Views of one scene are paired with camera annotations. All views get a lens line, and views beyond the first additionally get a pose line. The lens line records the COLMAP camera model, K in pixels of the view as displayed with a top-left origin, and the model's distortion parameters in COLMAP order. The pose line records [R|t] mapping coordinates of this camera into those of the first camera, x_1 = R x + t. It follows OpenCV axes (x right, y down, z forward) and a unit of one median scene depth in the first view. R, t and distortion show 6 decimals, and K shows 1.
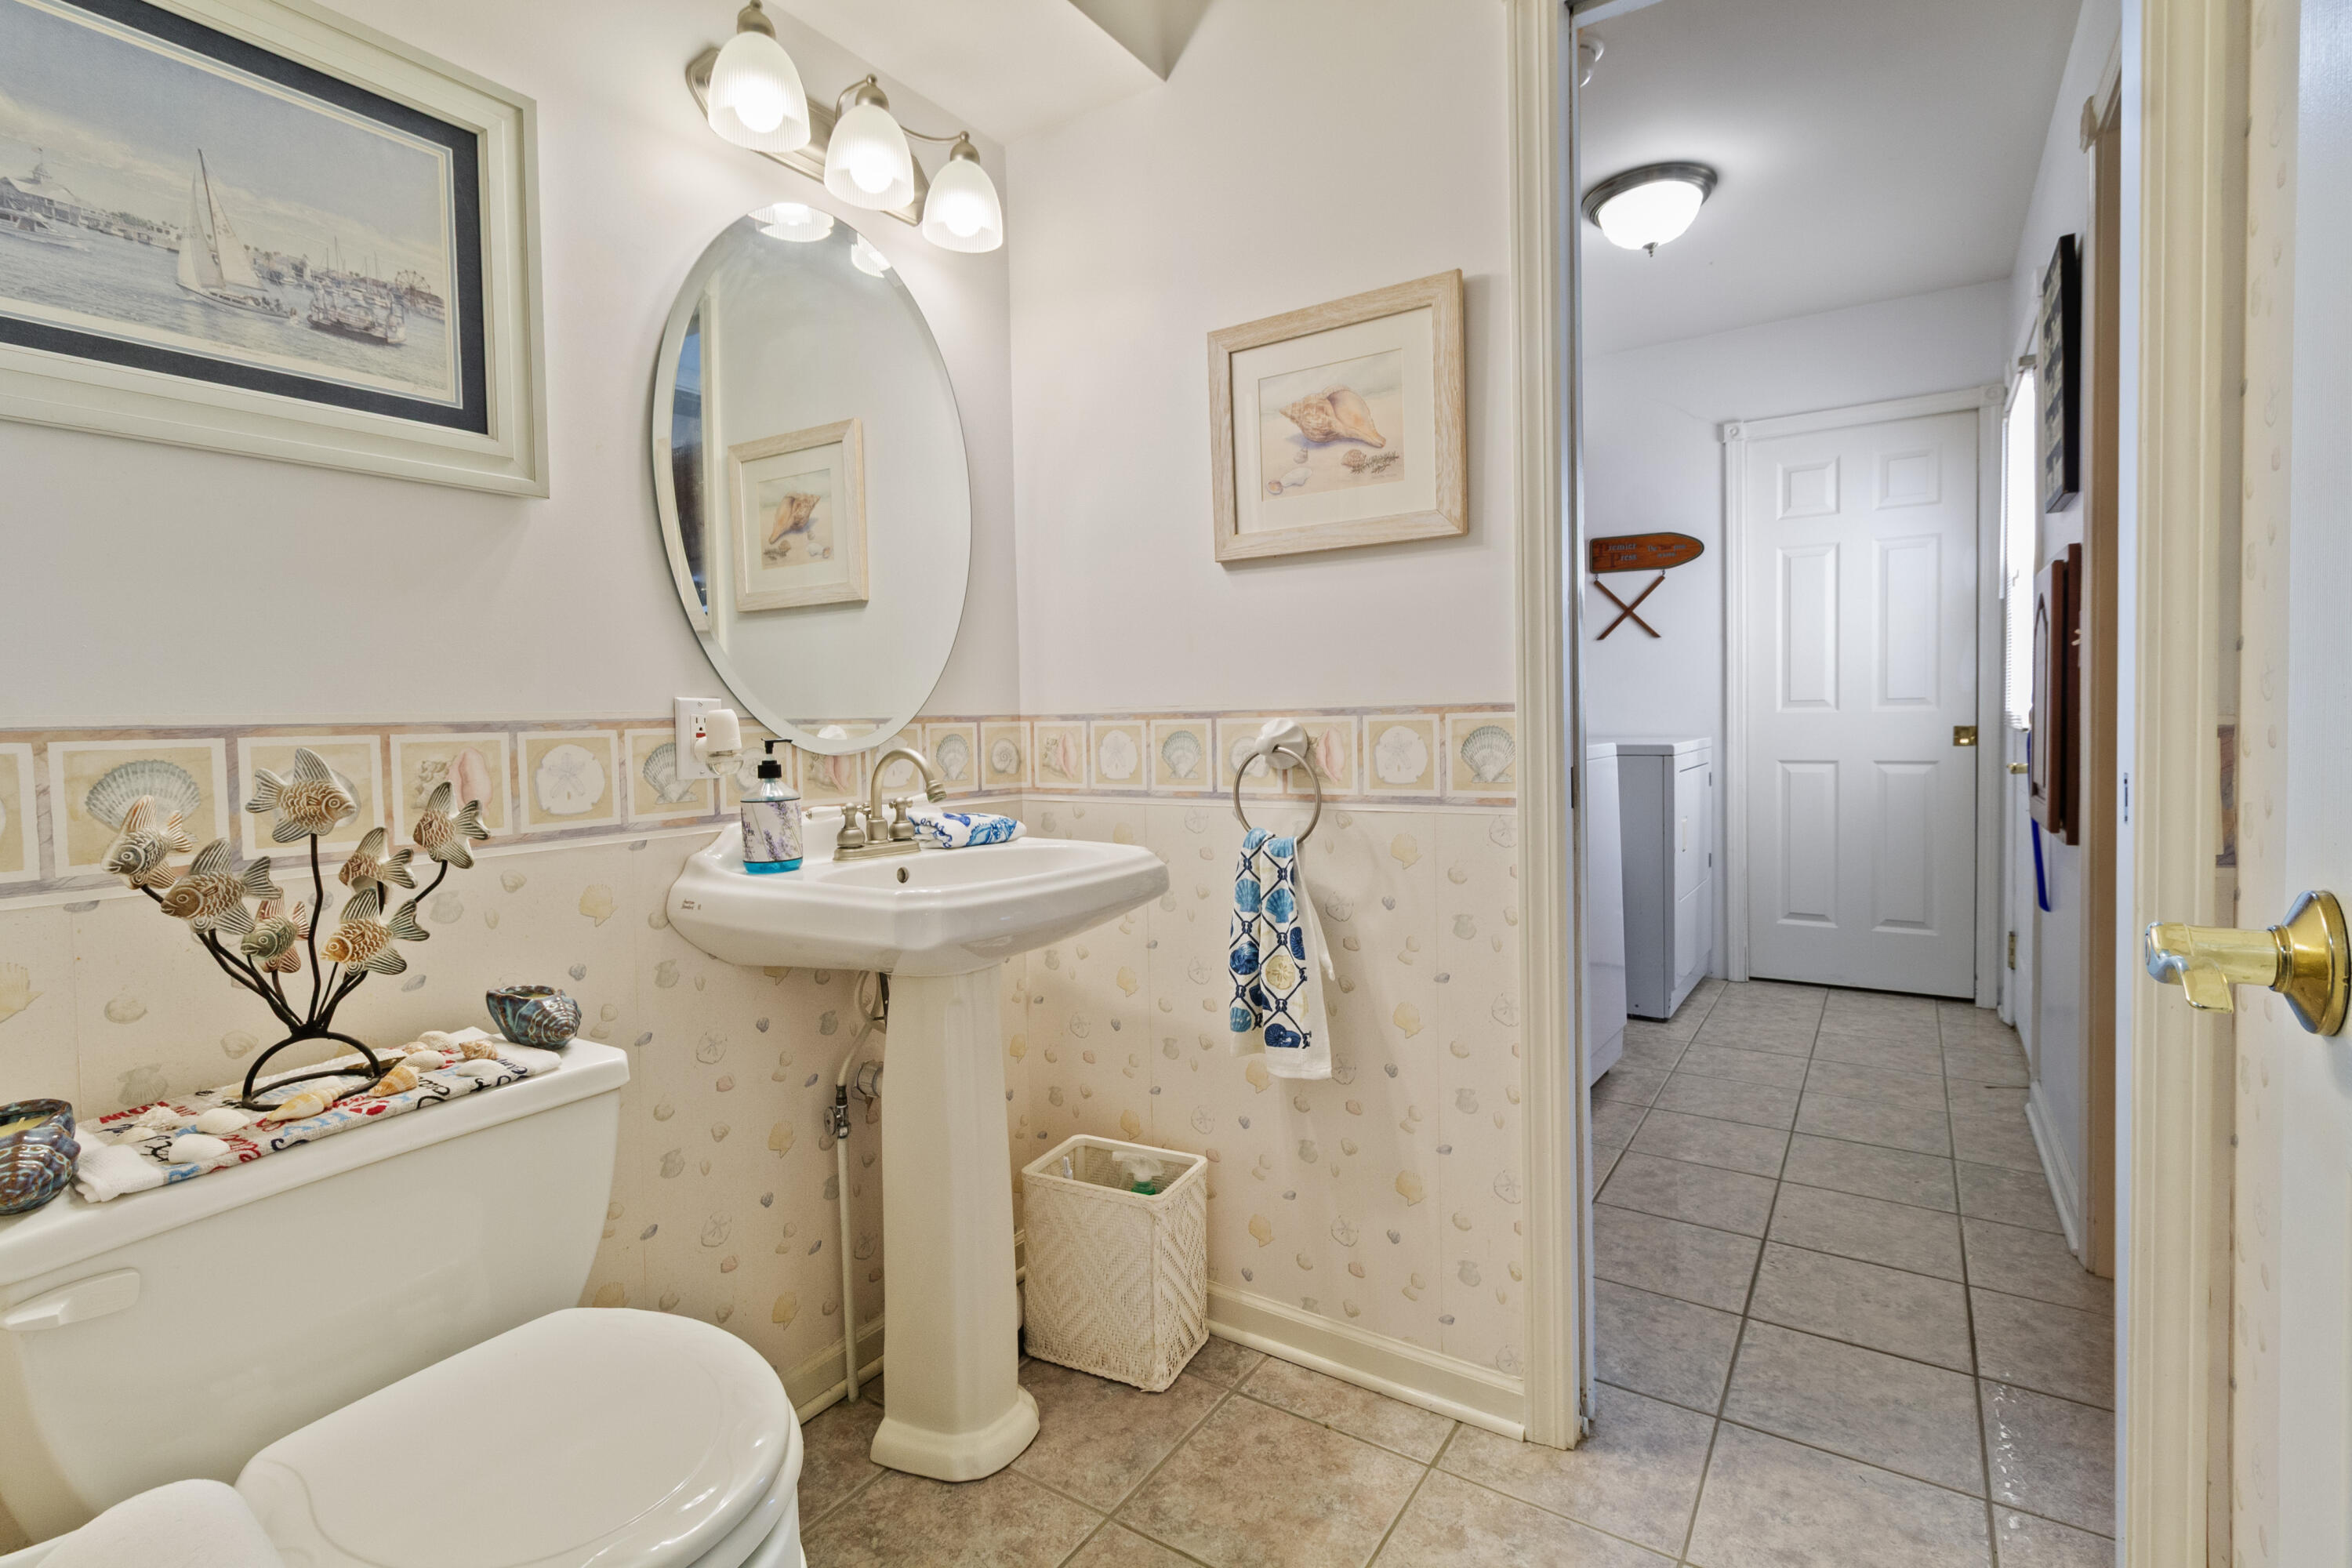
lens RADIAL K [[1095.8, 0, 1177.9], [0, 1095.8, 776.0], [0, 0, 1]] dist [0.003675, -0.000477]
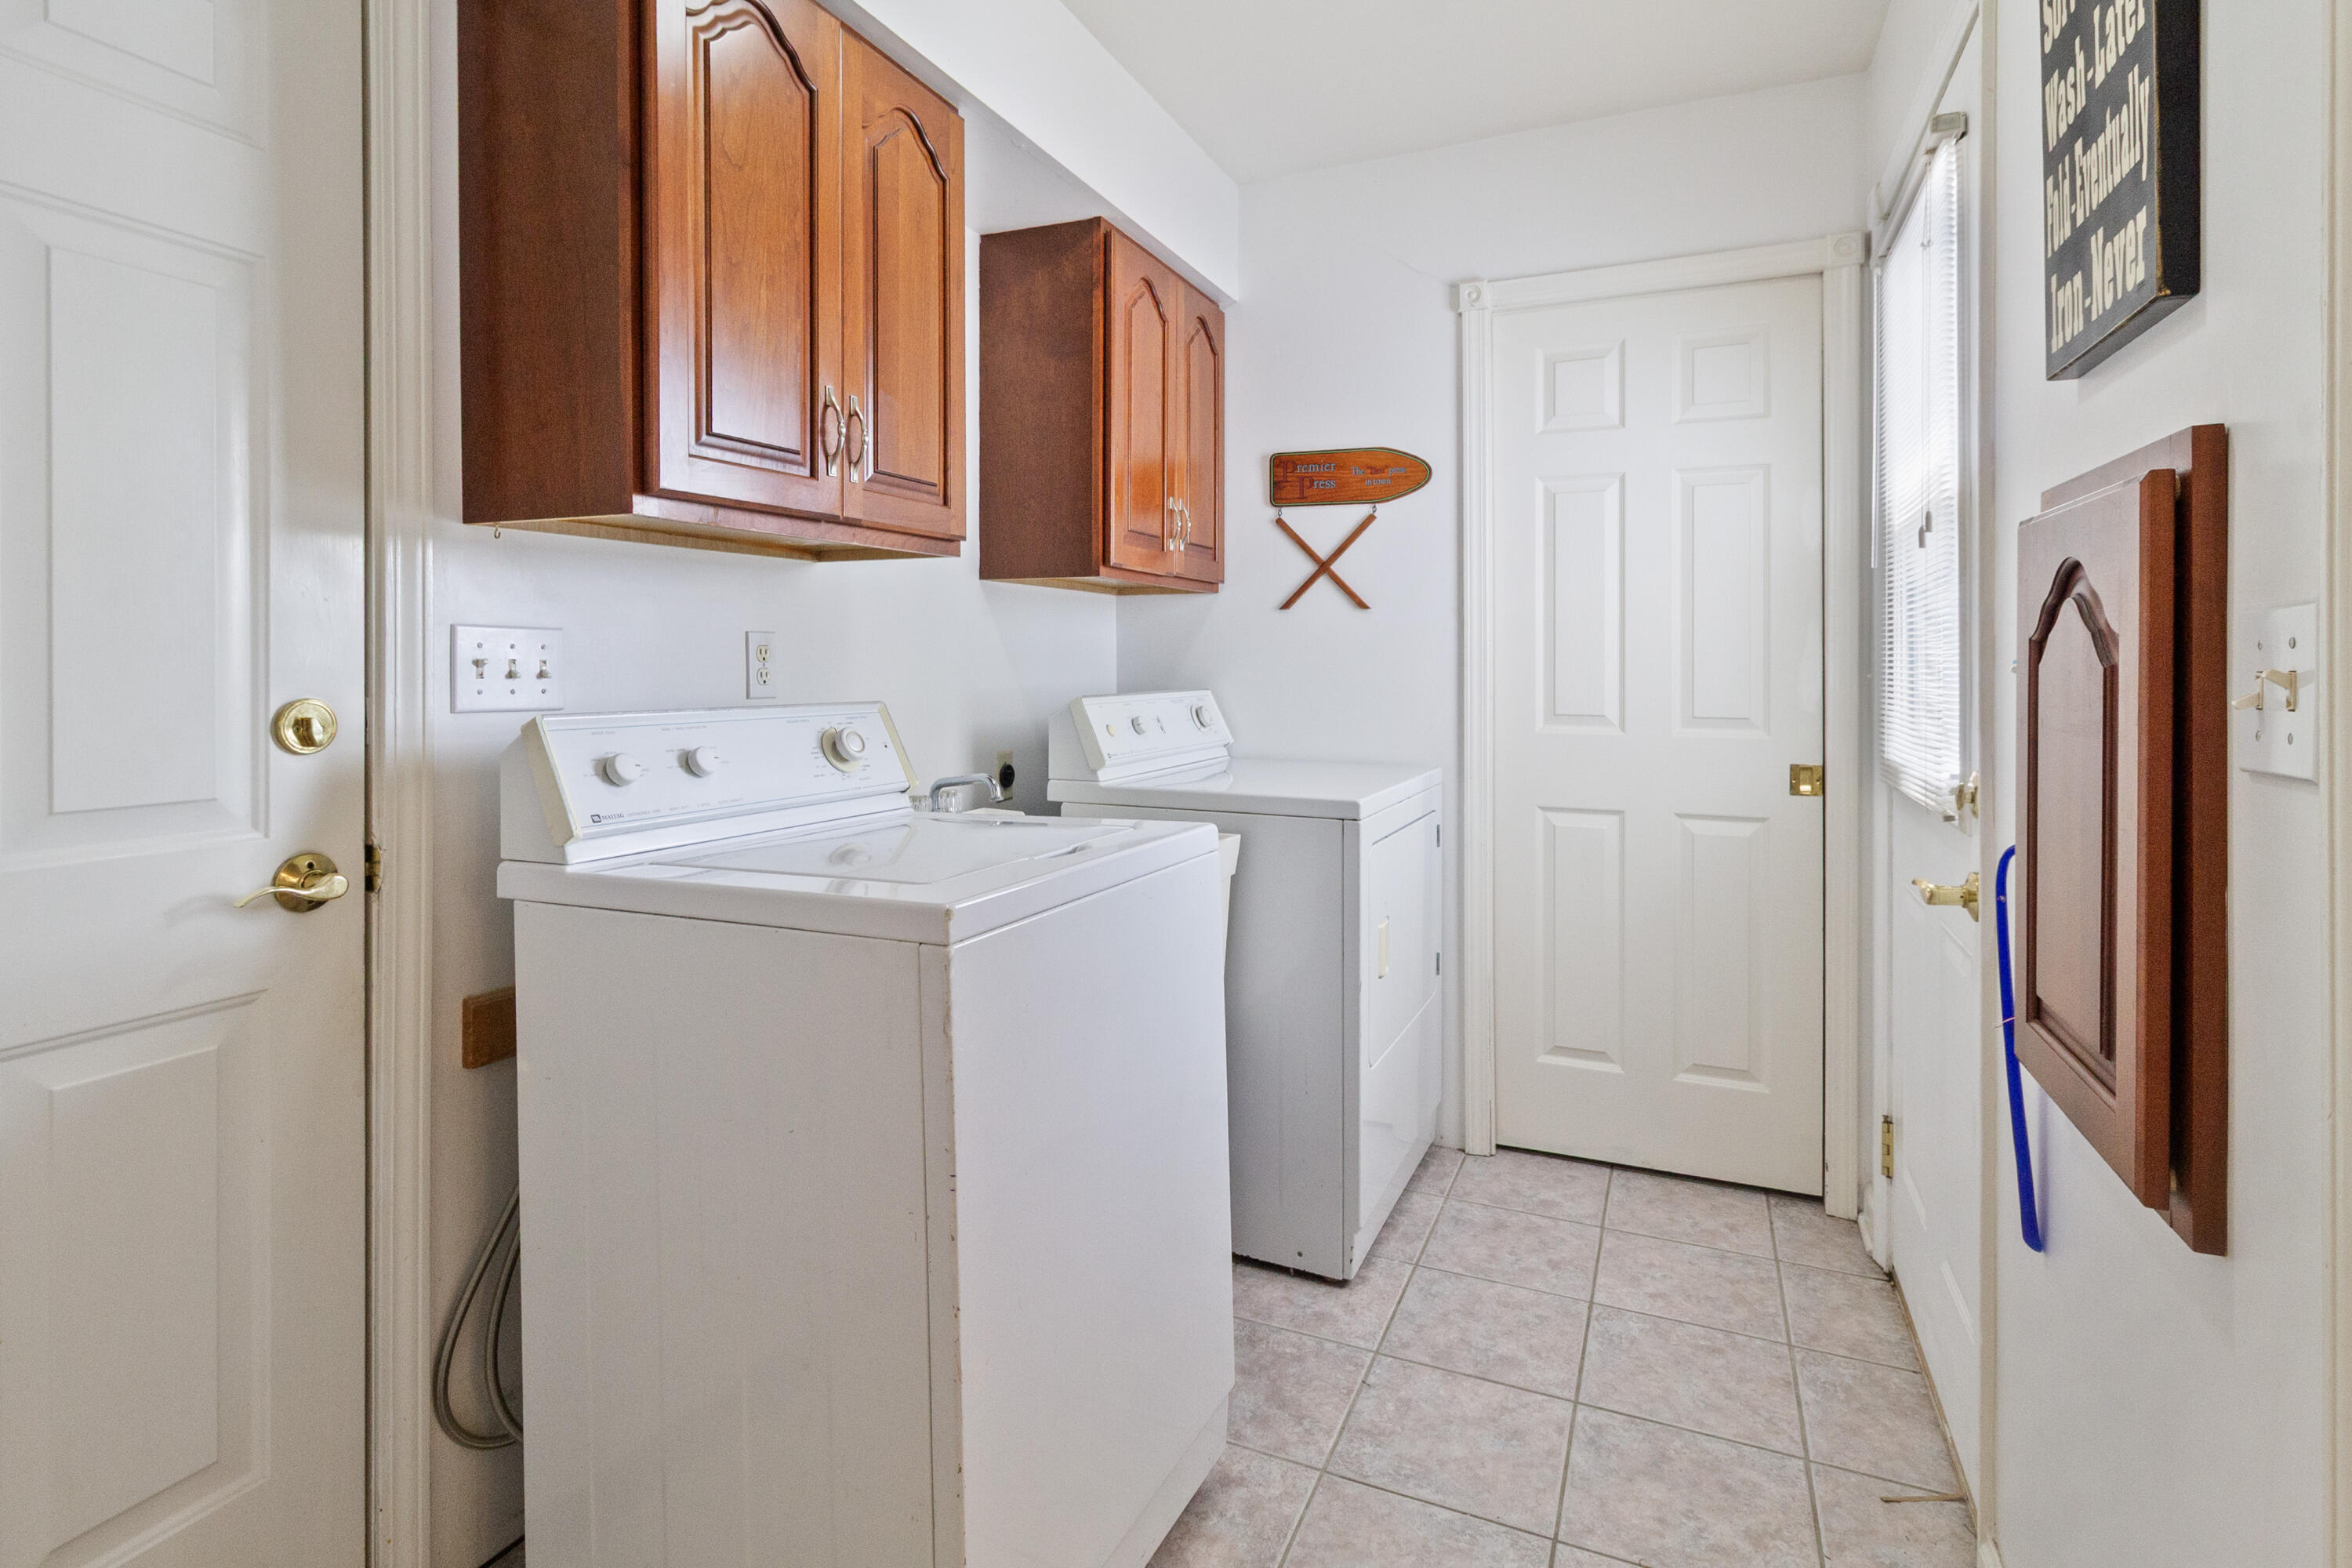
lens RADIAL K [[1095.8, 0, 1199.2], [0, 1095.8, 678.5], [0, 0, 1]] dist [0.003675, -0.000477]
pose [[0.986020, 0.018376, 0.165613, 0.251273], [-0.012230, 0.999201, -0.038054, -0.064106], [-0.166180, 0.035497, 0.985456, 0.410002]]
